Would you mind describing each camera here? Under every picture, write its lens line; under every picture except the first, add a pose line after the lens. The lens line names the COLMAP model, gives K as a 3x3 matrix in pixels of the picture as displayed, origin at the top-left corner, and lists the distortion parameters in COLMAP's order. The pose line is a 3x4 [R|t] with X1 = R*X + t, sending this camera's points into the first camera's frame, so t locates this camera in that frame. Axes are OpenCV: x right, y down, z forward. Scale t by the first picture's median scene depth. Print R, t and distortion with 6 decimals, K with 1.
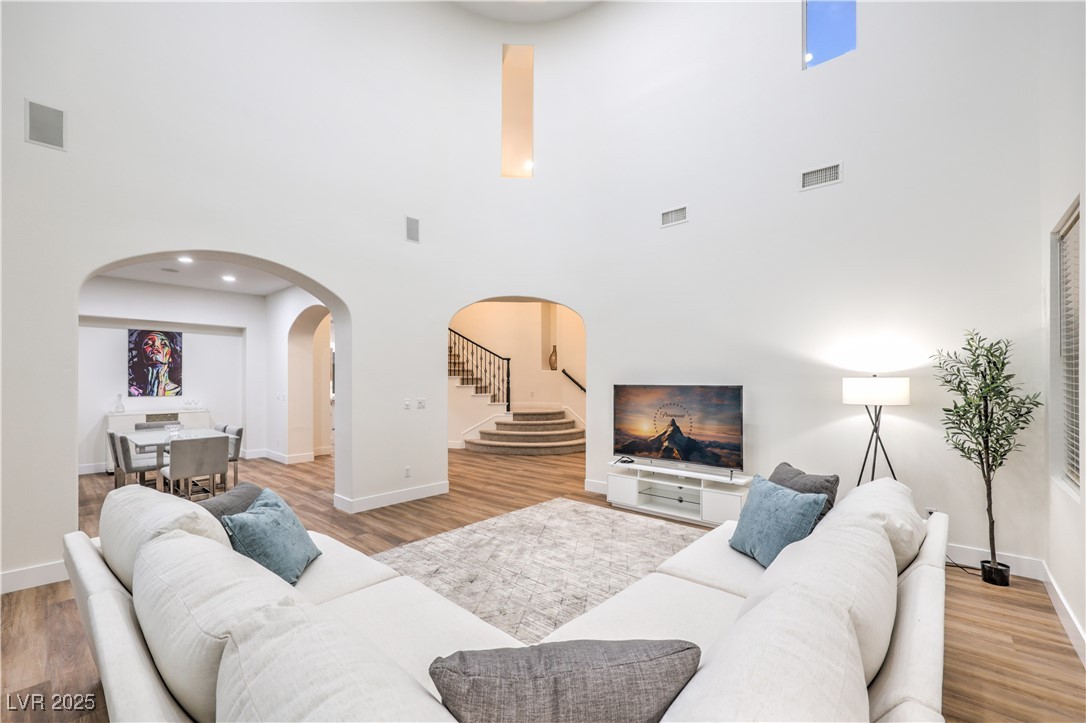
lens RADIAL K [[454.5, 0, 543.0], [0, 454.5, 361.5], [0, 0, 1]] dist [0.002615, 0.000431]
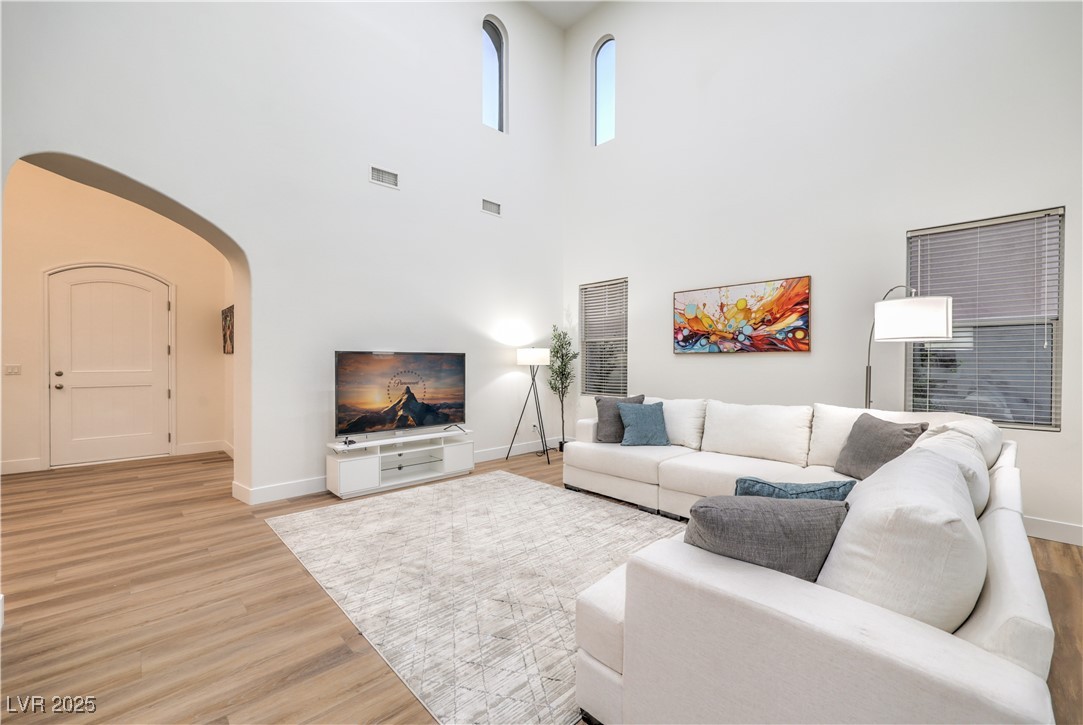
lens RADIAL K [[437.6, 0, 541.5], [0, 437.6, 362.5], [0, 0, 1]] dist [-0.000688, -0.000029]
pose [[0.073502, 0.006579, 0.997273, -0.643249], [-0.043118, 0.999064, -0.003412, 0.064665], [-0.996362, -0.042750, 0.073717, 0.640647]]
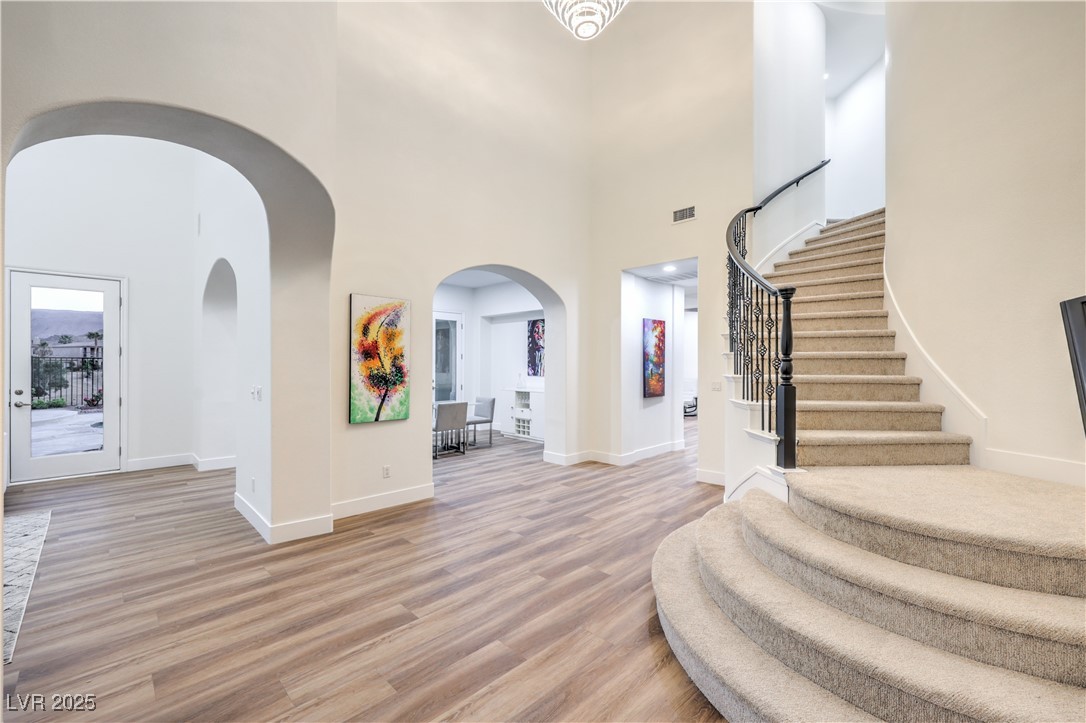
lens RADIAL K [[454.5, 0, 543.0], [0, 454.5, 361.5], [0, 0, 1]] dist [0.002615, 0.000431]
pose [[-0.055143, -0.005312, -0.998464, 0.453601], [0.033269, 0.999421, -0.007154, 0.073972], [0.997924, -0.033612, -0.054935, 1.680602]]
